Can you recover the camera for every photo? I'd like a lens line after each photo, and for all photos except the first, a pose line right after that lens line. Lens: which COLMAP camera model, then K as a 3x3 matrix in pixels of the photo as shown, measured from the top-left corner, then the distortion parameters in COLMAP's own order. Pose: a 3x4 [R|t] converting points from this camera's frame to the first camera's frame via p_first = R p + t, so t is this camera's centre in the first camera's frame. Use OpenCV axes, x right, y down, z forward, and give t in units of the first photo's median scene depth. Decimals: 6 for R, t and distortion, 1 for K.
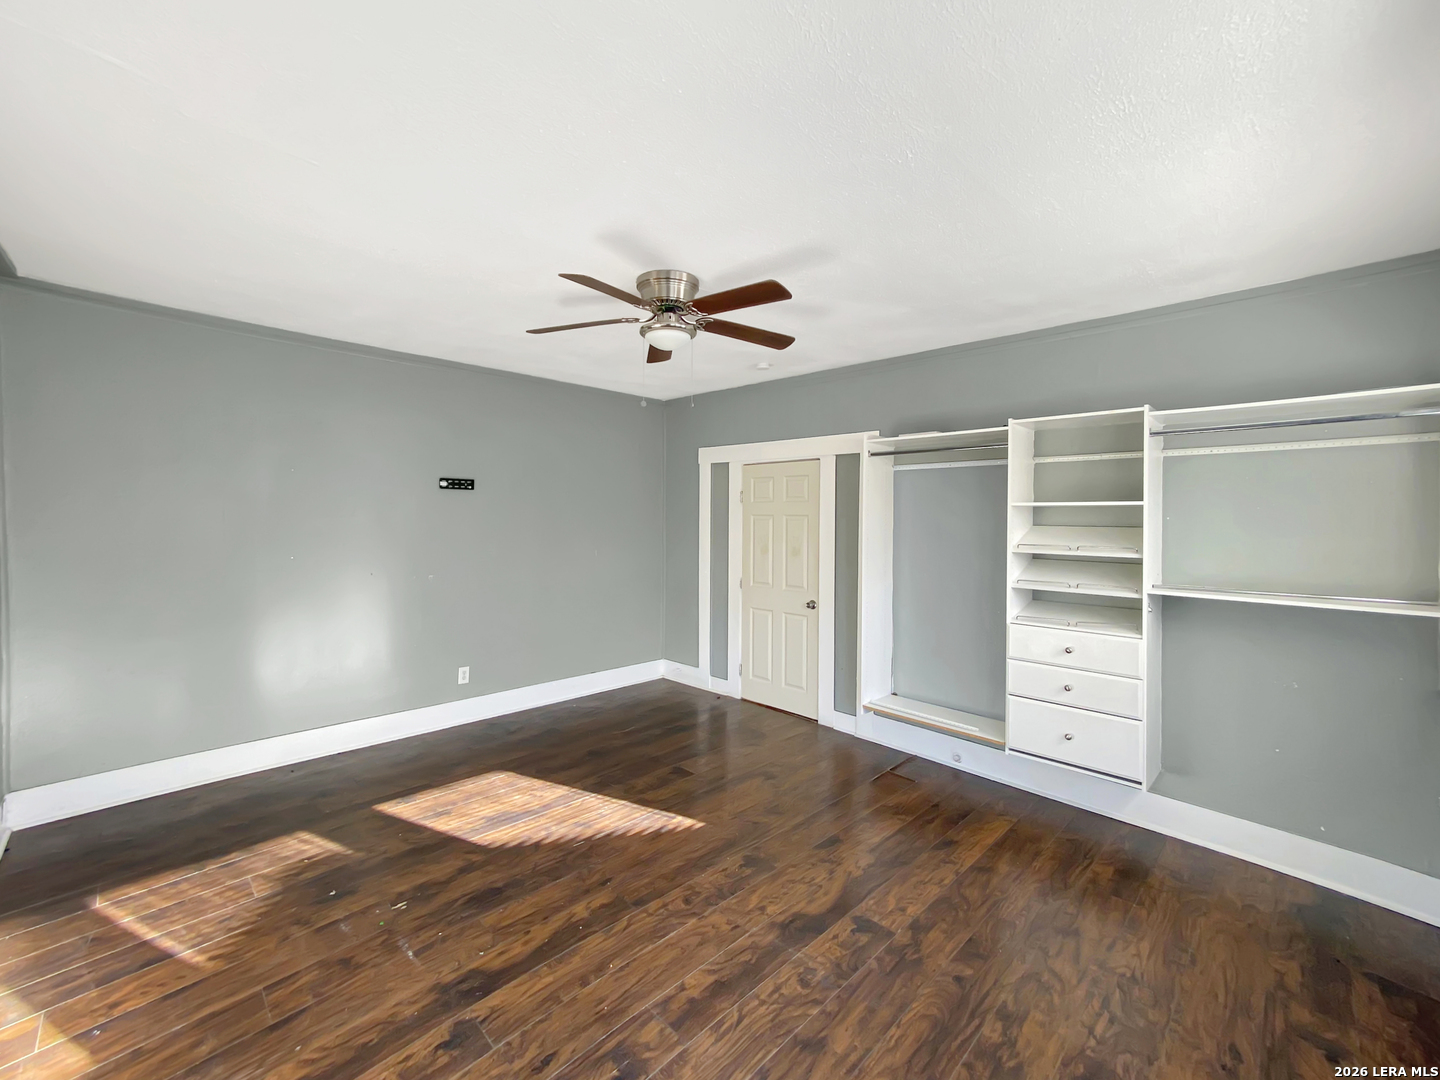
lens RADIAL K [[613.4, 0, 720.0], [0, 613.4, 540.0], [0, 0, 1]] dist [0.001118, 0.000217]
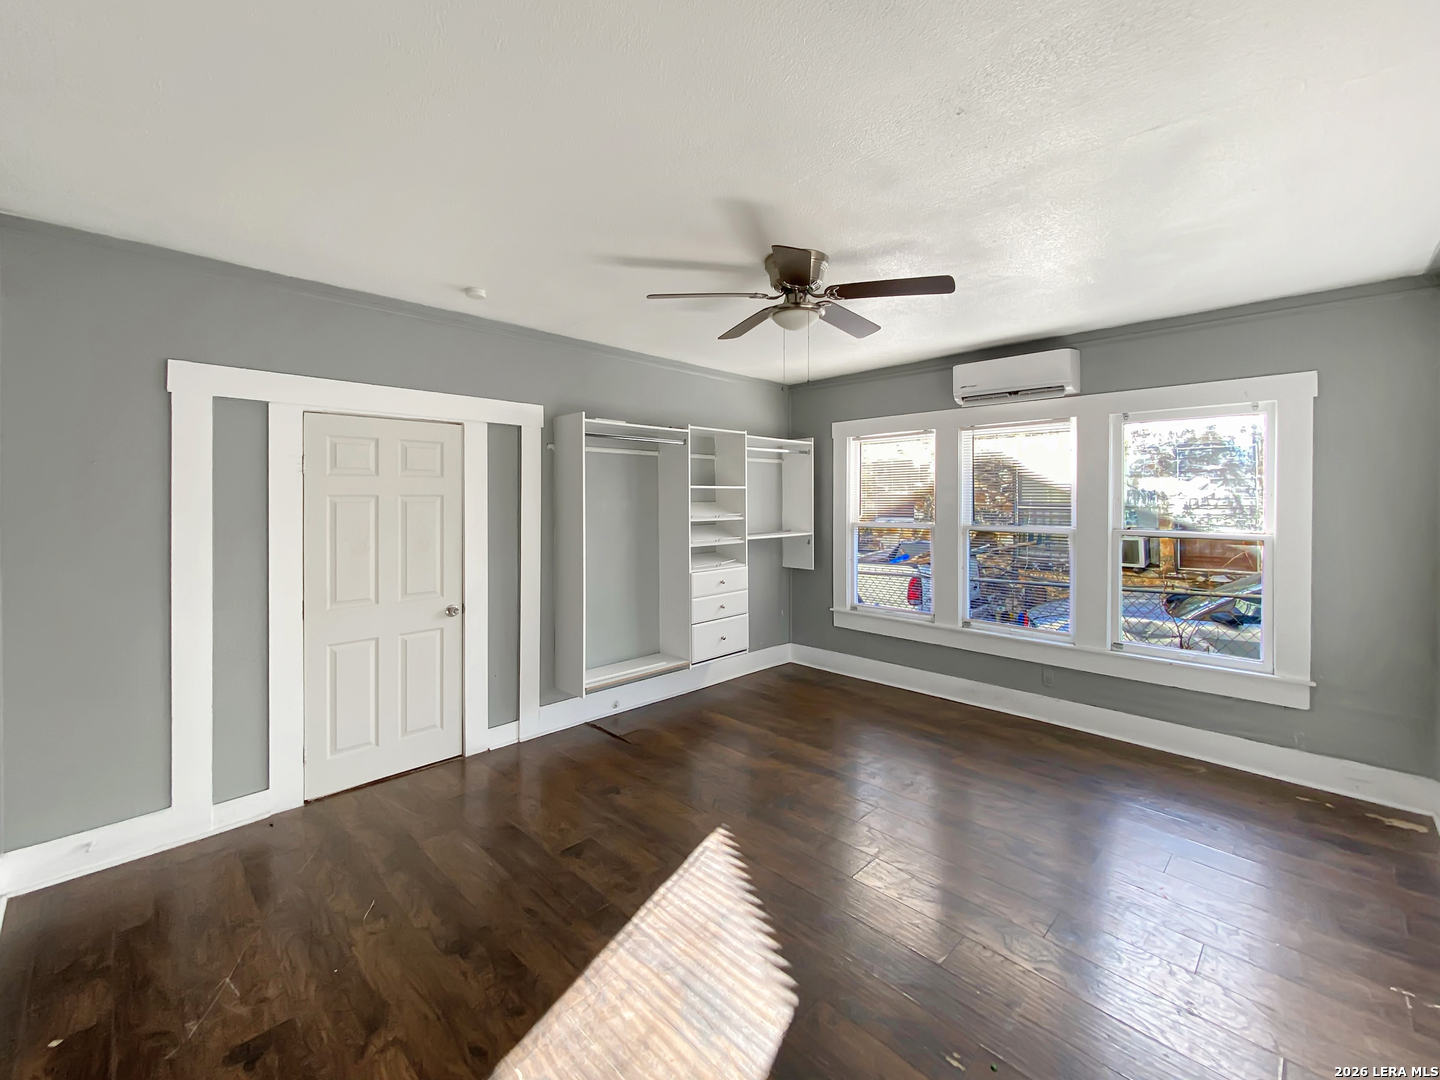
lens RADIAL K [[617.8, 0, 719.8], [0, 617.8, 498.2], [0, 0, 1]] dist [-0.000109, -0.000044]
pose [[-0.012104, -0.007157, 0.999901, -0.962999], [0.042226, 0.999079, 0.007662, -0.040591], [-0.999035, 0.042314, -0.011791, 1.001770]]
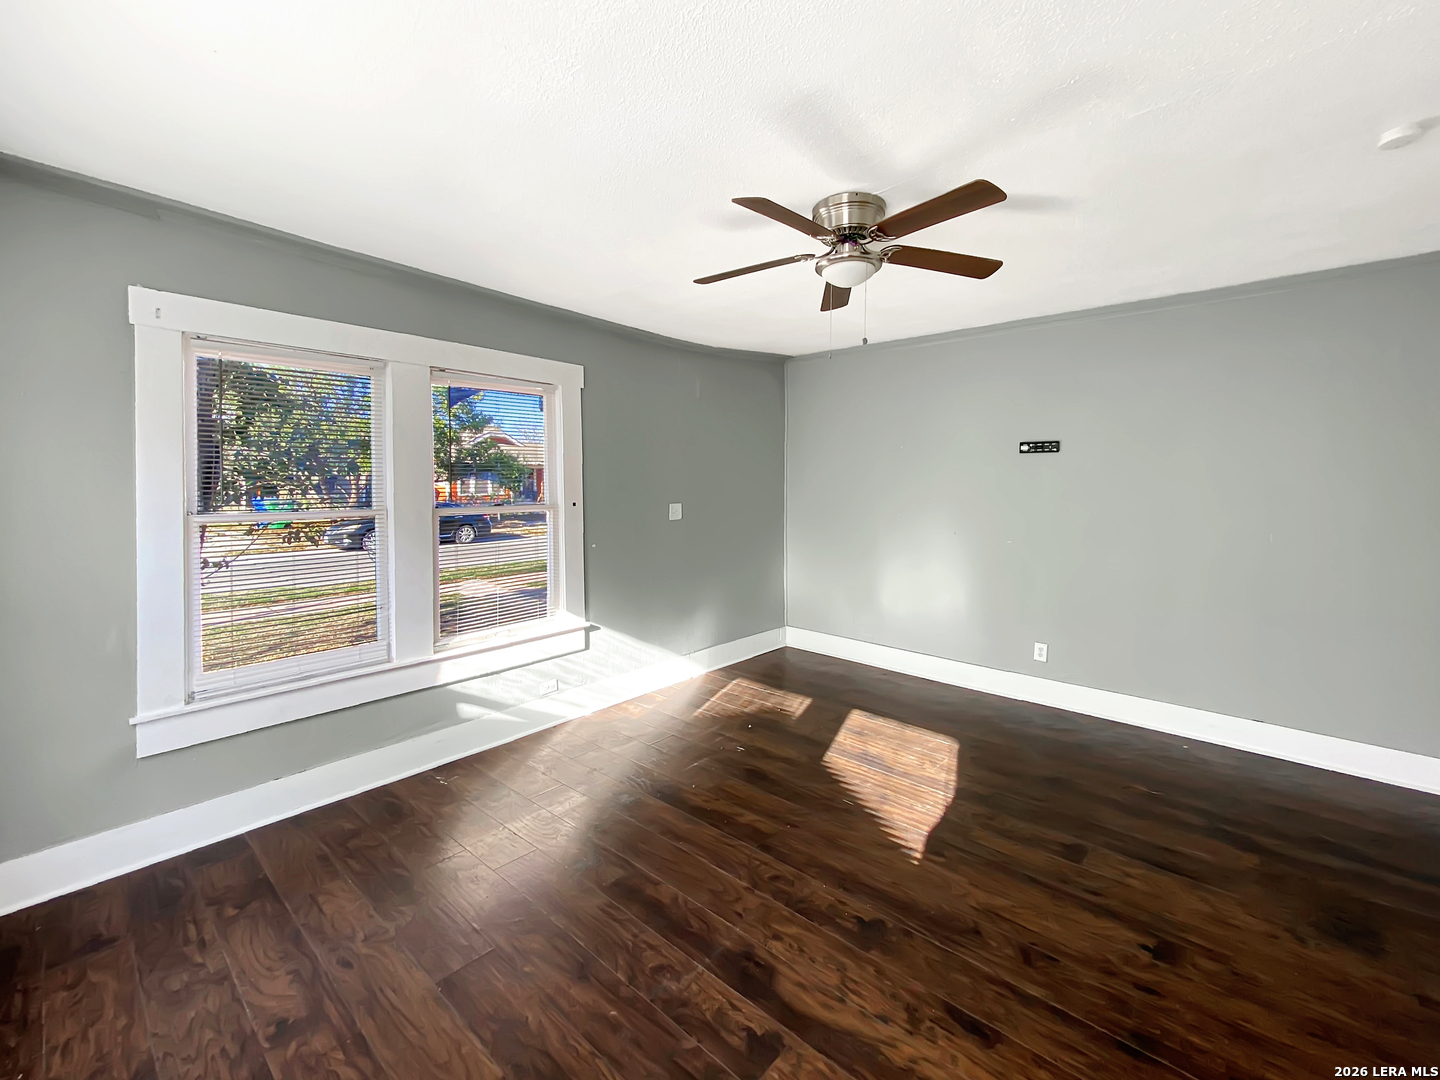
lens RADIAL K [[592.5, 0, 720.0], [0, 592.5, 540.0], [0, 0, 1]] dist [-0.000034, 0.000038]
pose [[0.066235, 0.091322, -0.993616, 0.652401], [-0.042627, 0.995153, 0.088622, -0.014205], [0.996893, 0.036485, 0.069807, 0.663137]]
